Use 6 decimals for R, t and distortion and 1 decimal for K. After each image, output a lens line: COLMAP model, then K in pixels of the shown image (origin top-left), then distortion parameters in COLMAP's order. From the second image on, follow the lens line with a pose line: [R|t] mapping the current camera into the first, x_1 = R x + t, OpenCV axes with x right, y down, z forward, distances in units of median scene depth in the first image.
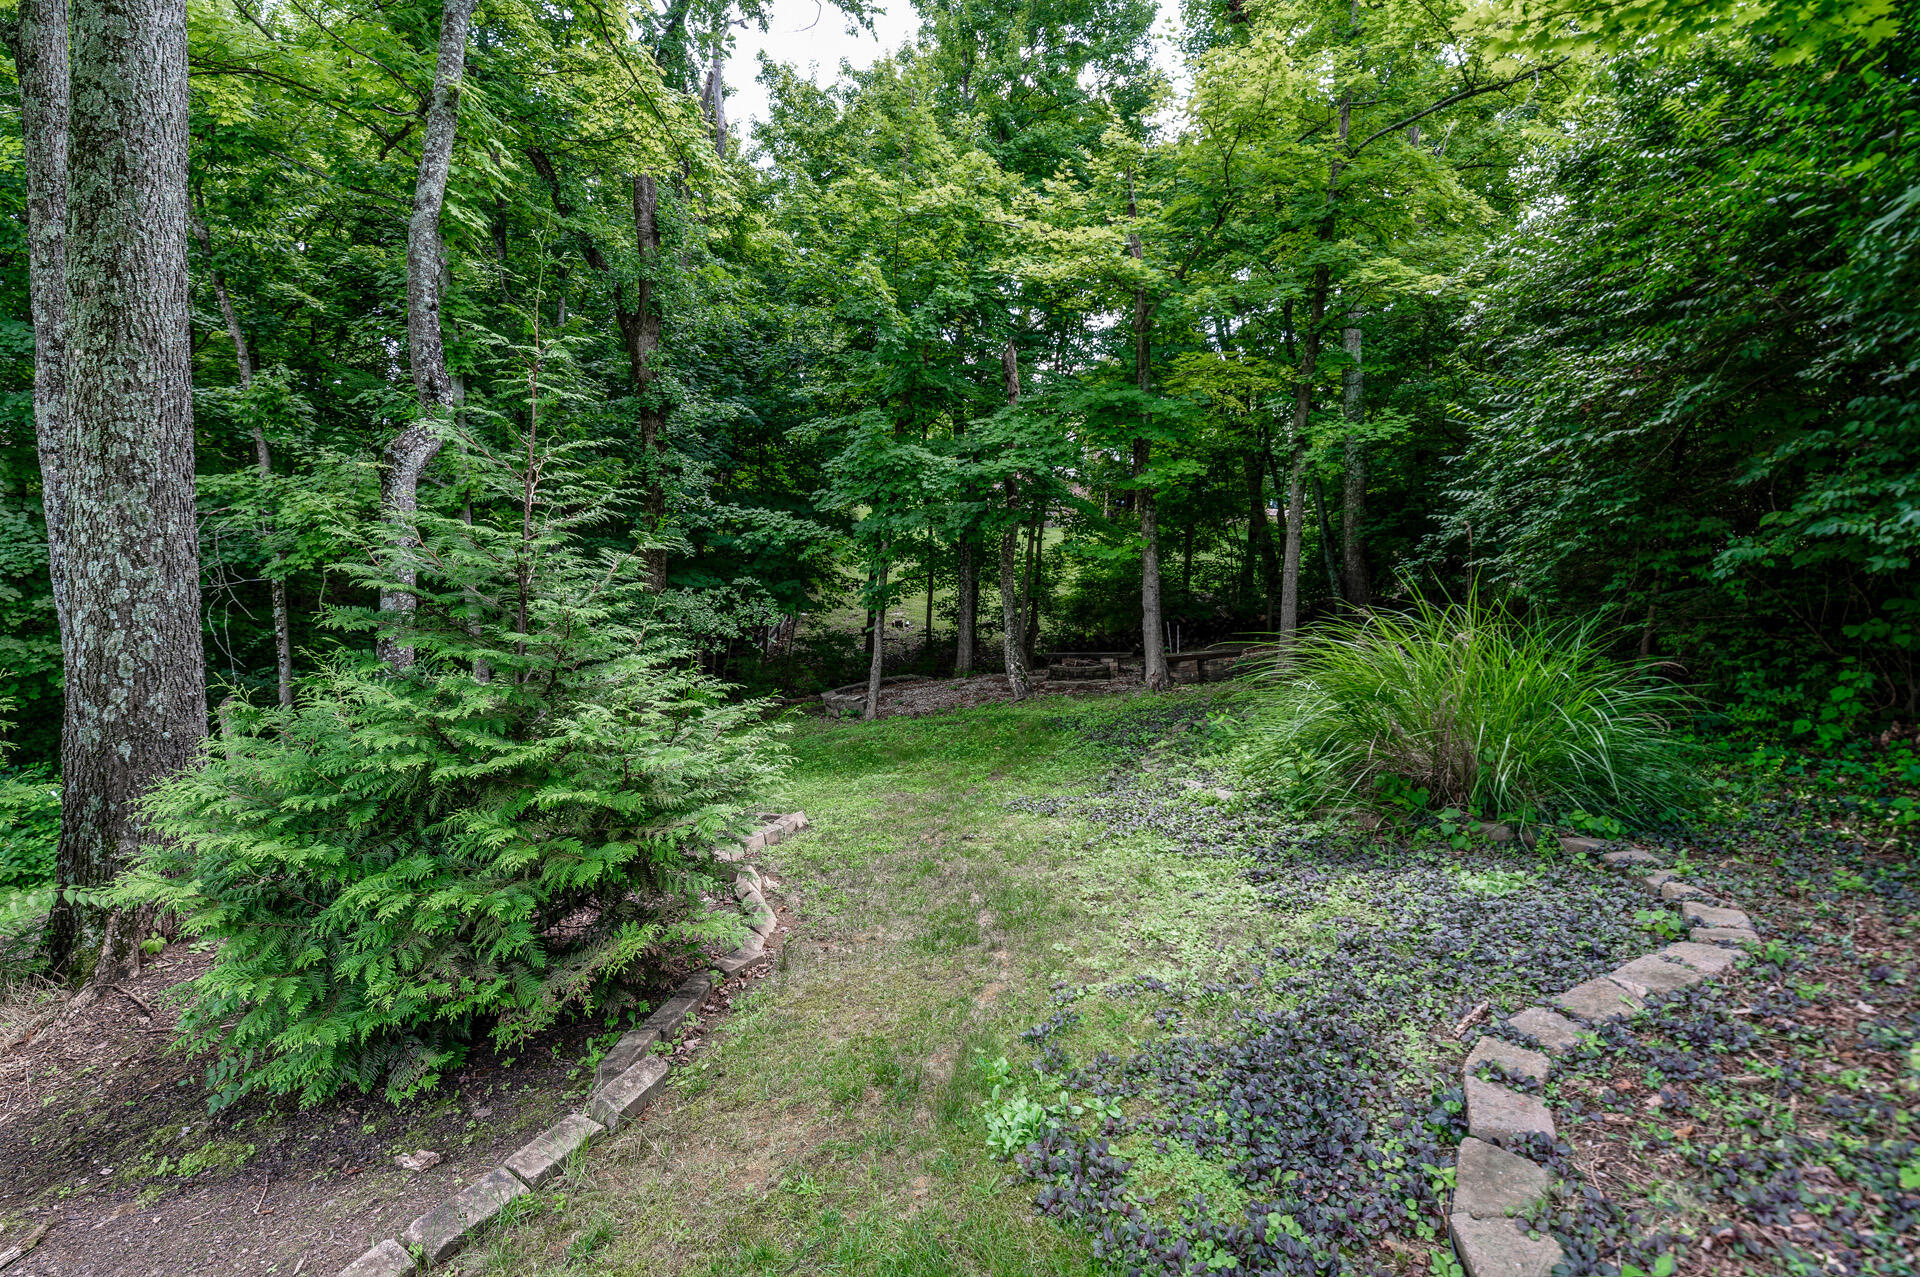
lens RADIAL K [[833.4, 0, 879.0], [0, 833.4, 652.1], [0, 0, 1]] dist [-0.000366, -0.009951]
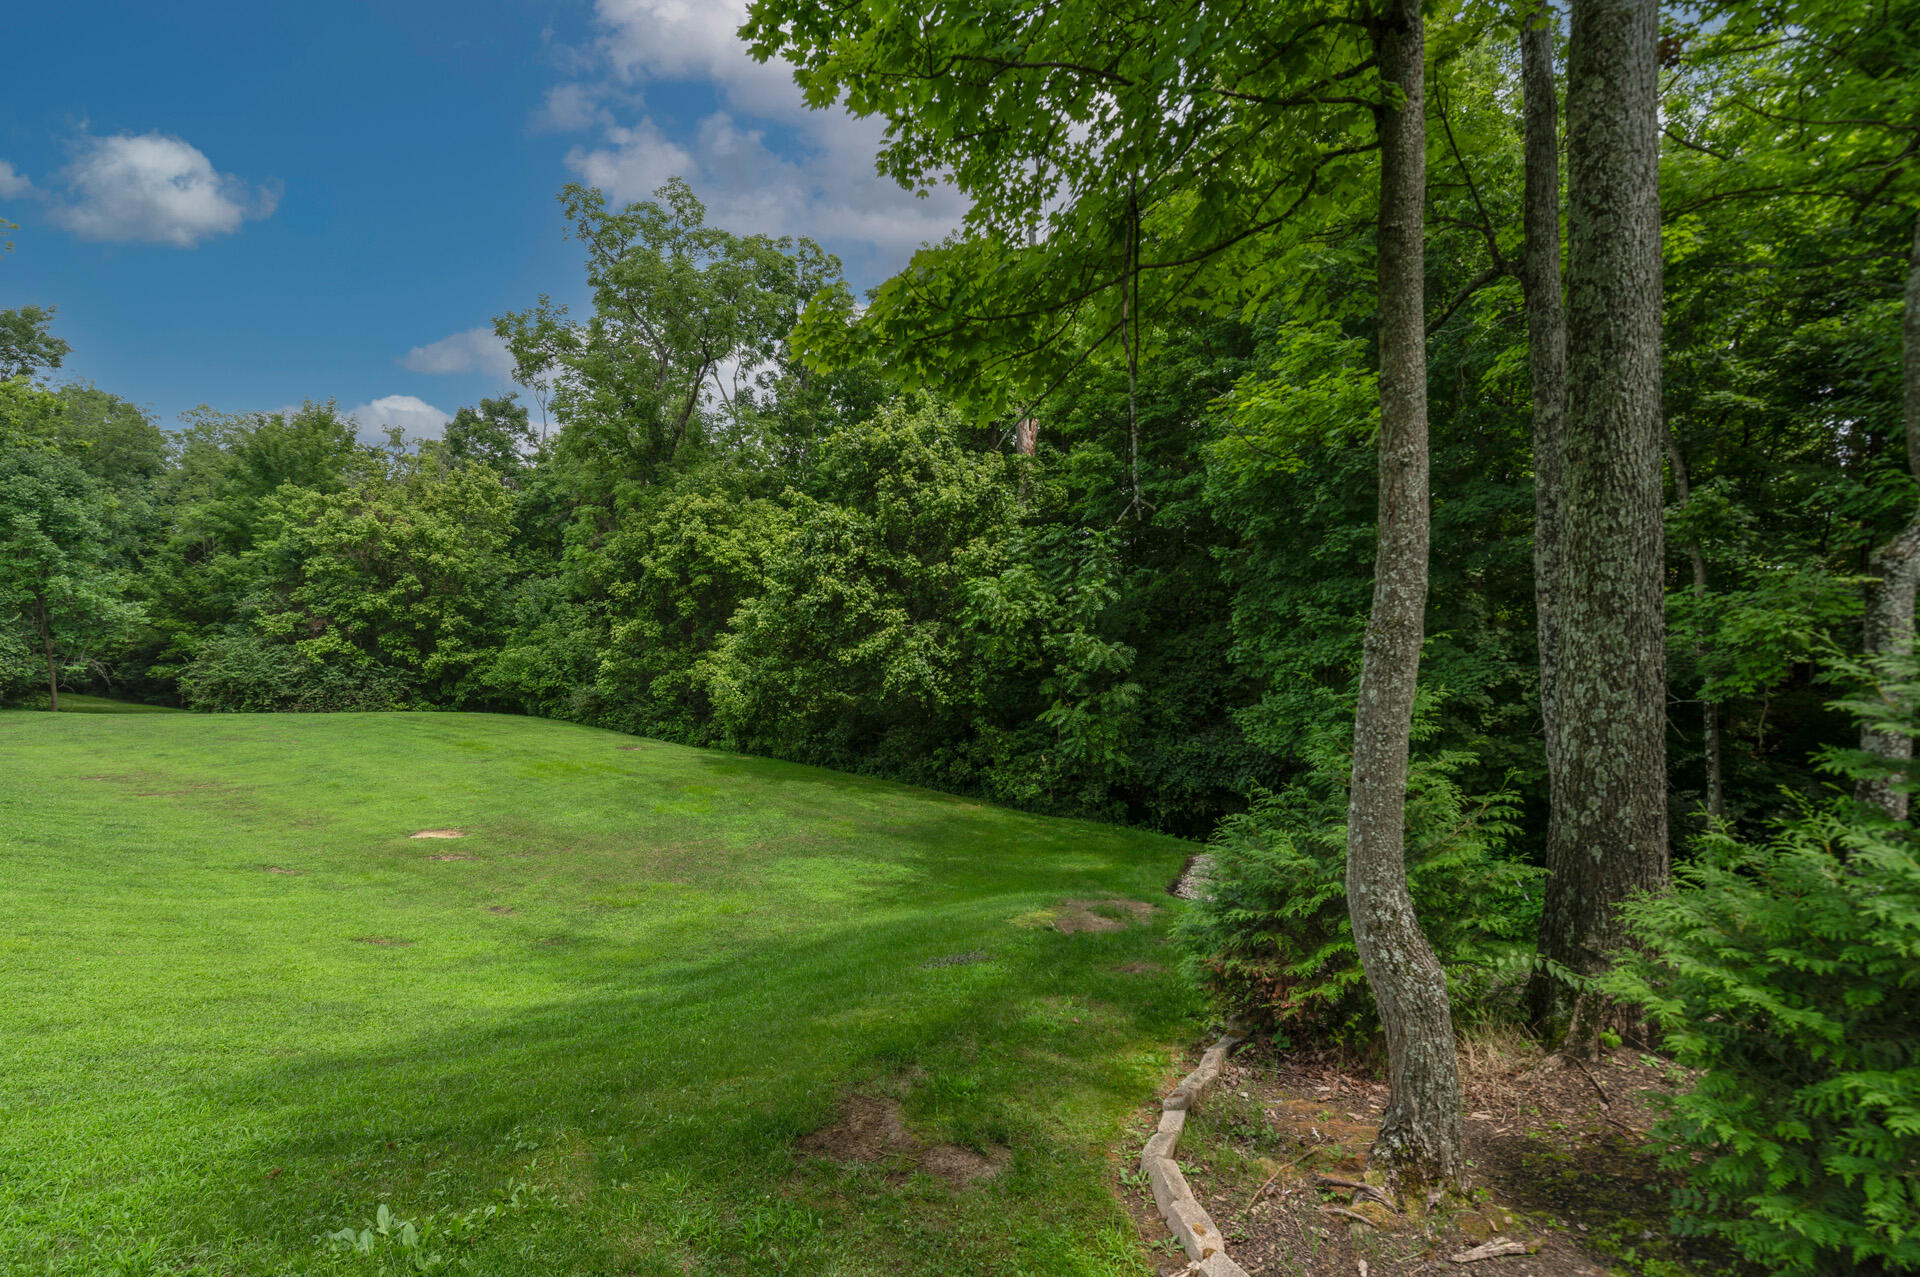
lens RADIAL K [[836.2, 0, 949.4], [0, 836.2, 626.7], [0, 0, 1]] dist [0.000391, -0.009031]
pose [[0.253592, -0.011182, -0.967247, -0.028410], [-0.135925, 0.989600, -0.047077, -0.012480], [0.957714, 0.143412, 0.249434, -0.158478]]
